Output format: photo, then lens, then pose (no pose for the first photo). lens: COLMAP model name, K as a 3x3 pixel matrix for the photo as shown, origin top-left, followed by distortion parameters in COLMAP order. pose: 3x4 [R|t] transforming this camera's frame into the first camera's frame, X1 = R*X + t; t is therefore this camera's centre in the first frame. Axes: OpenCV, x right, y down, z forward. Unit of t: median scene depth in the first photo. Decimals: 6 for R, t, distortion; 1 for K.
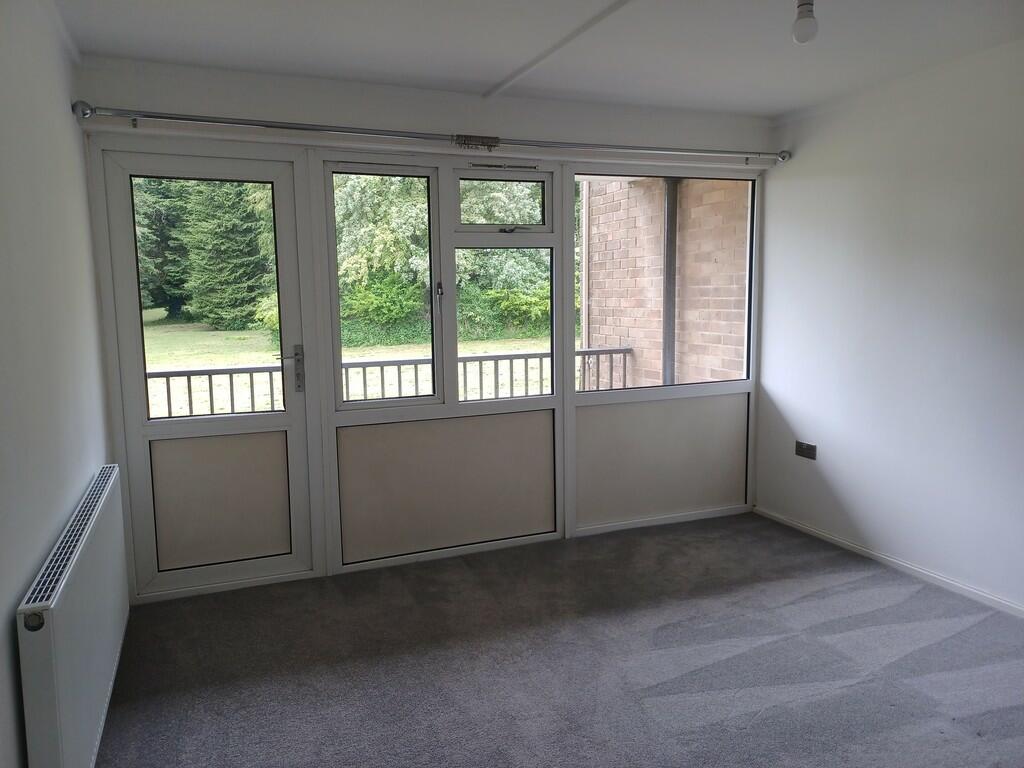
lens RADIAL K [[737.1, 0, 505.9], [0, 737.1, 383.3], [0, 0, 1]] dist [0.038468, -0.015851]
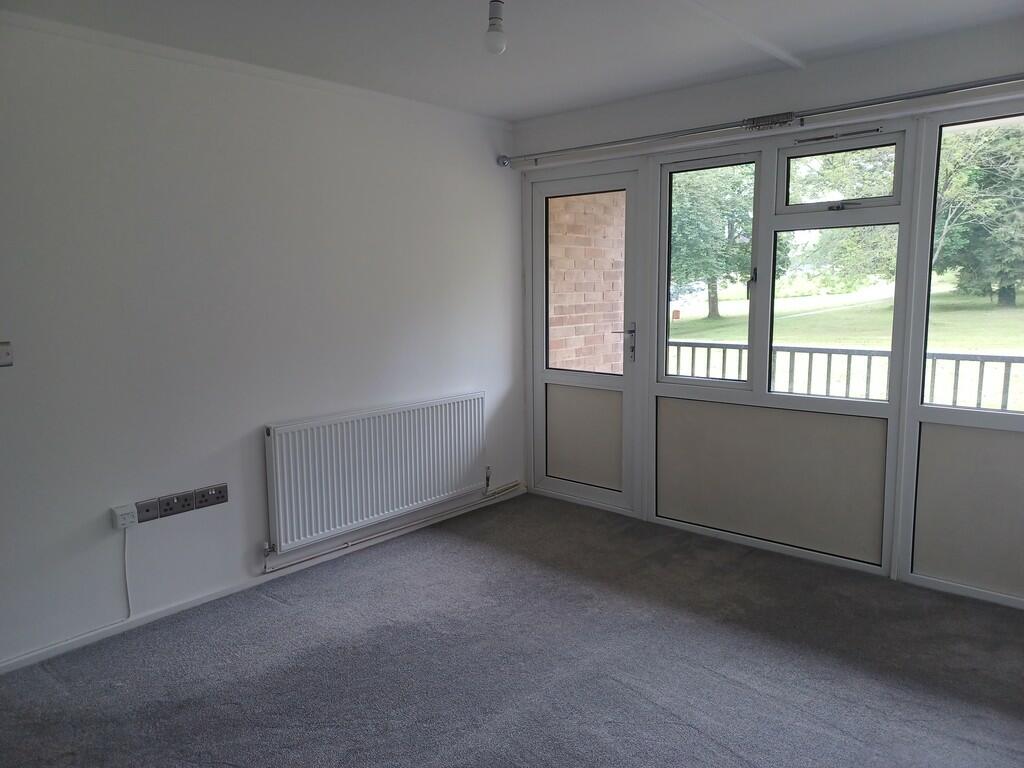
lens RADIAL K [[737.1, 0, 509.8], [0, 737.1, 386.5], [0, 0, 1]] dist [0.038468, -0.015851]
pose [[0.447679, 0.134296, -0.884052, 0.633114], [-0.103621, 0.989788, 0.097885, -0.040990], [0.888170, 0.047785, 0.457024, 0.248317]]
